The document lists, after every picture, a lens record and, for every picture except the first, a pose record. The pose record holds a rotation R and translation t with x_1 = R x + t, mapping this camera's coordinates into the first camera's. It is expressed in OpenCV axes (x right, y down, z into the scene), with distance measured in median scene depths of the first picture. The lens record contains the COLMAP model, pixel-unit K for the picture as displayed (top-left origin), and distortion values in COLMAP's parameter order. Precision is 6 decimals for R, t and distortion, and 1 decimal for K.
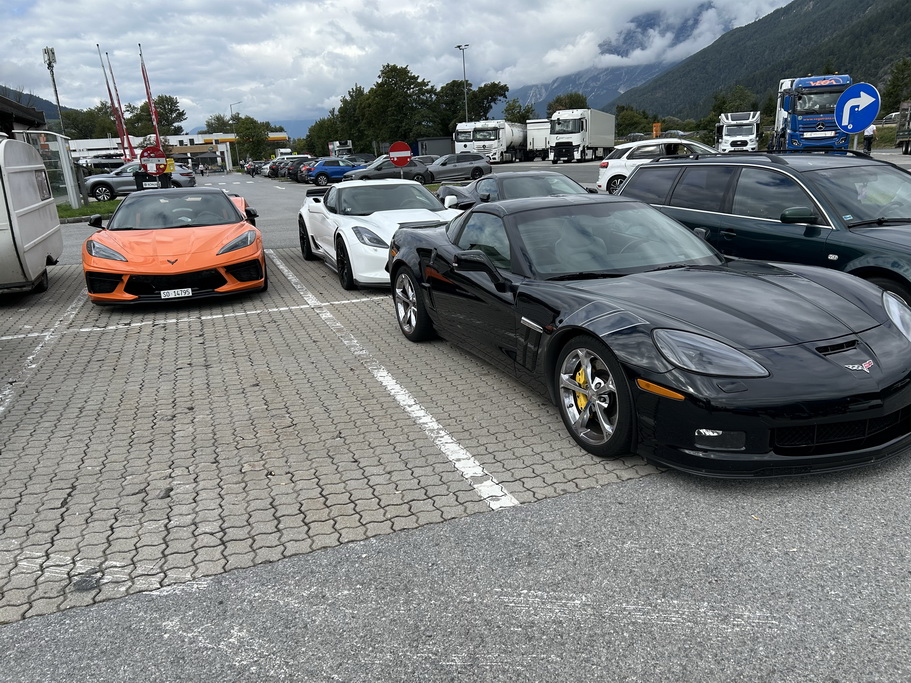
lens RADIAL K [[677.6, 0, 459.6], [0, 677.6, 341.1], [0, 0, 1]] dist [0.030697, -0.030873]
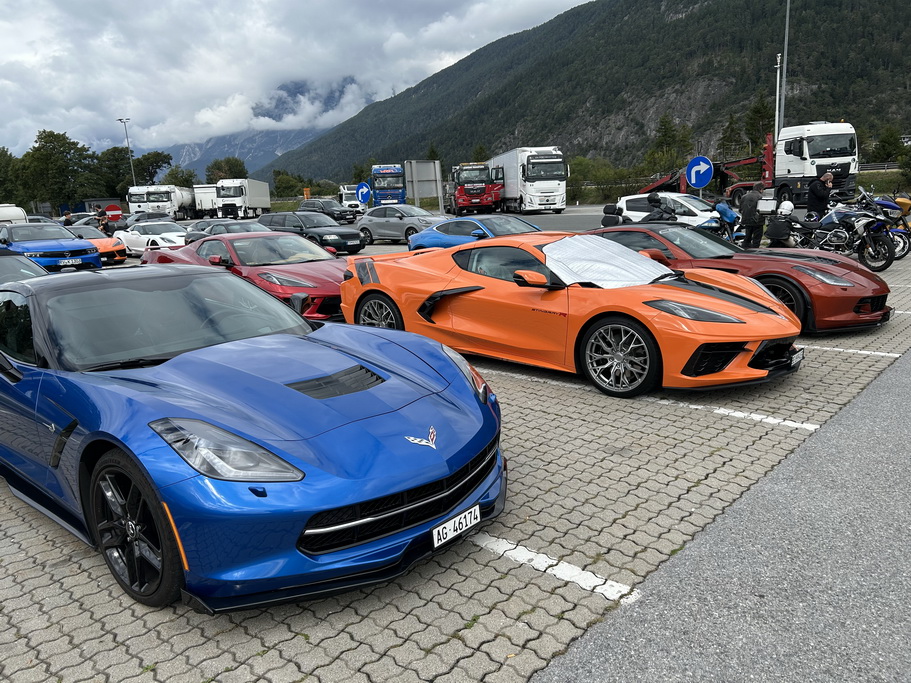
lens RADIAL K [[677.6, 0, 469.4], [0, 677.6, 346.0], [0, 0, 1]] dist [0.030697, -0.030873]
pose [[0.885374, -0.094898, 0.455089, -0.034762], [0.129101, 0.990628, -0.044593, 0.056440], [-0.446593, 0.098234, 0.889328, -0.202103]]
